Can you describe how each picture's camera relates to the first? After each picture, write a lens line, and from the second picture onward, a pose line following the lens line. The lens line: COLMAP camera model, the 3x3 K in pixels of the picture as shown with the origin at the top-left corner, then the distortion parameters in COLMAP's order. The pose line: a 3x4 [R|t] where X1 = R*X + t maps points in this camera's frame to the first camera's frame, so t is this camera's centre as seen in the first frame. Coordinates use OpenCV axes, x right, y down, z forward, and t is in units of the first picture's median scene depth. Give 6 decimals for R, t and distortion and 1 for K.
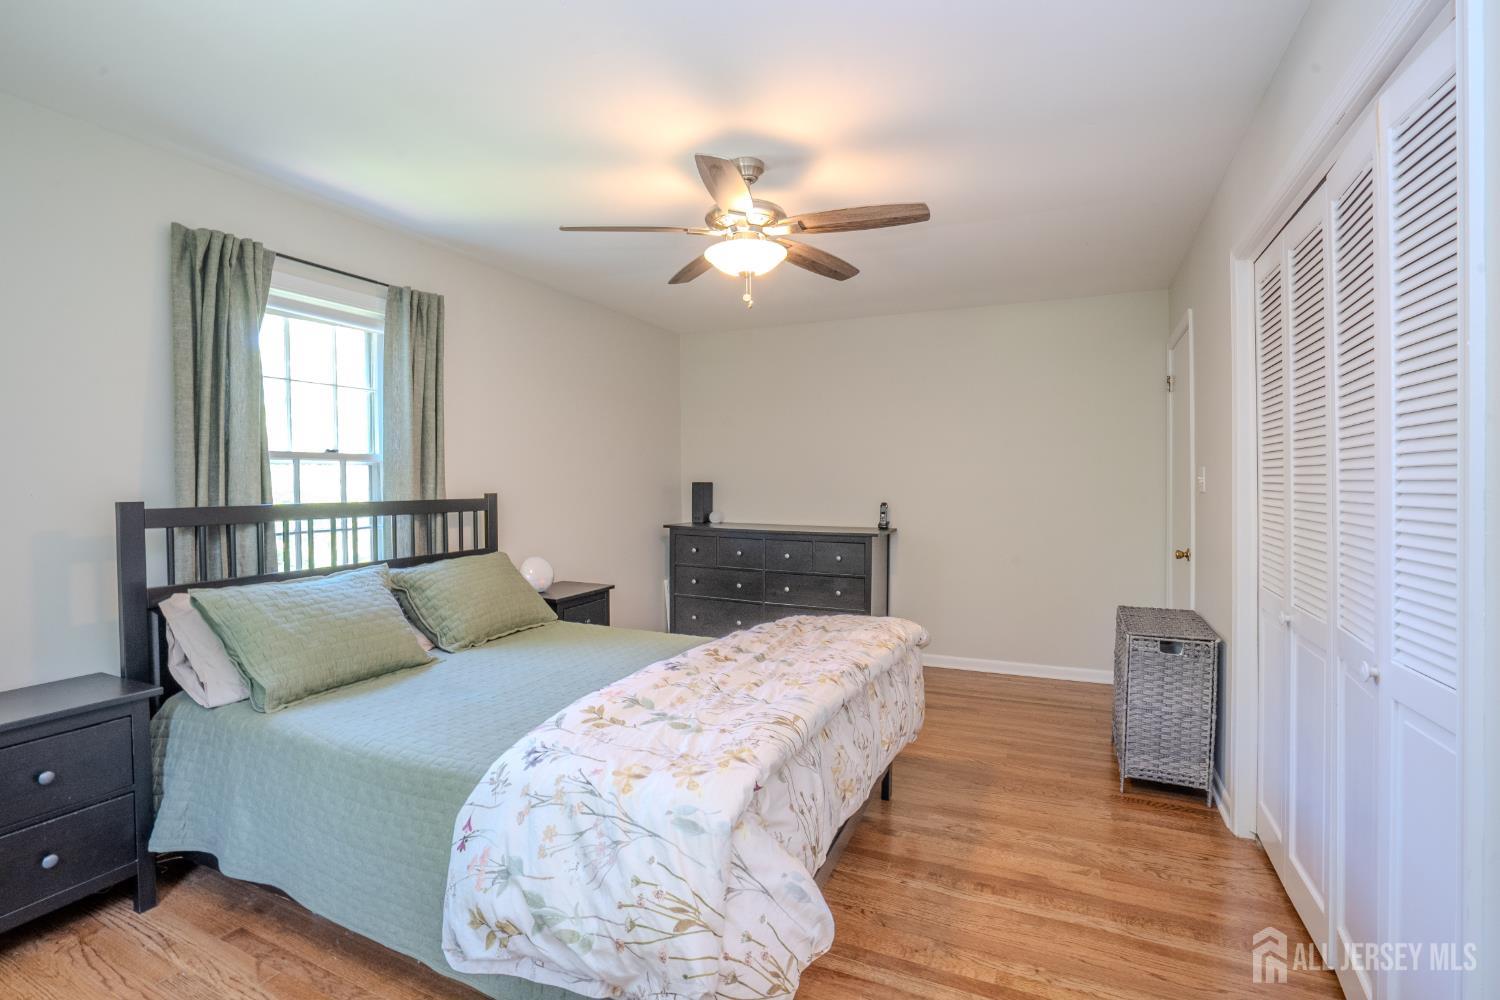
lens RADIAL K [[693.3, 0, 746.7], [0, 693.3, 498.9], [0, 0, 1]] dist [-0.048687, 0.016310]
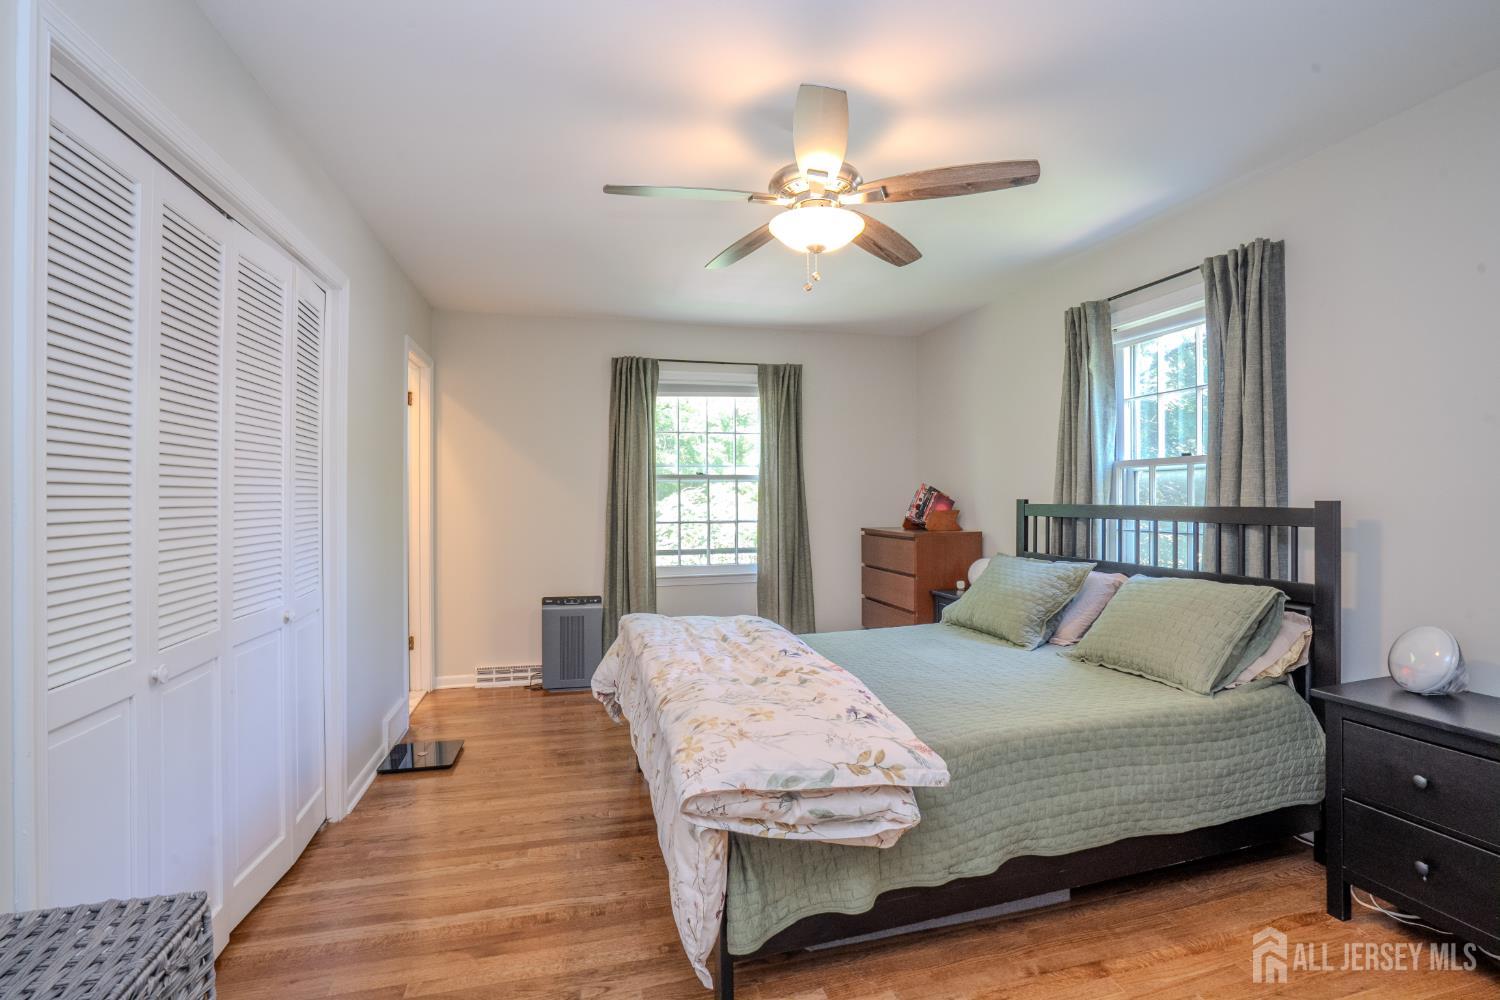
lens RADIAL K [[693.3, 0, 750.6], [0, 693.3, 491.4], [0, 0, 1]] dist [-0.048687, 0.016310]
pose [[-0.768437, 0.008607, -0.639867, 0.558372], [-0.002547, 0.999861, 0.016507, -0.033261], [0.639920, 0.014314, -0.768308, 1.454864]]
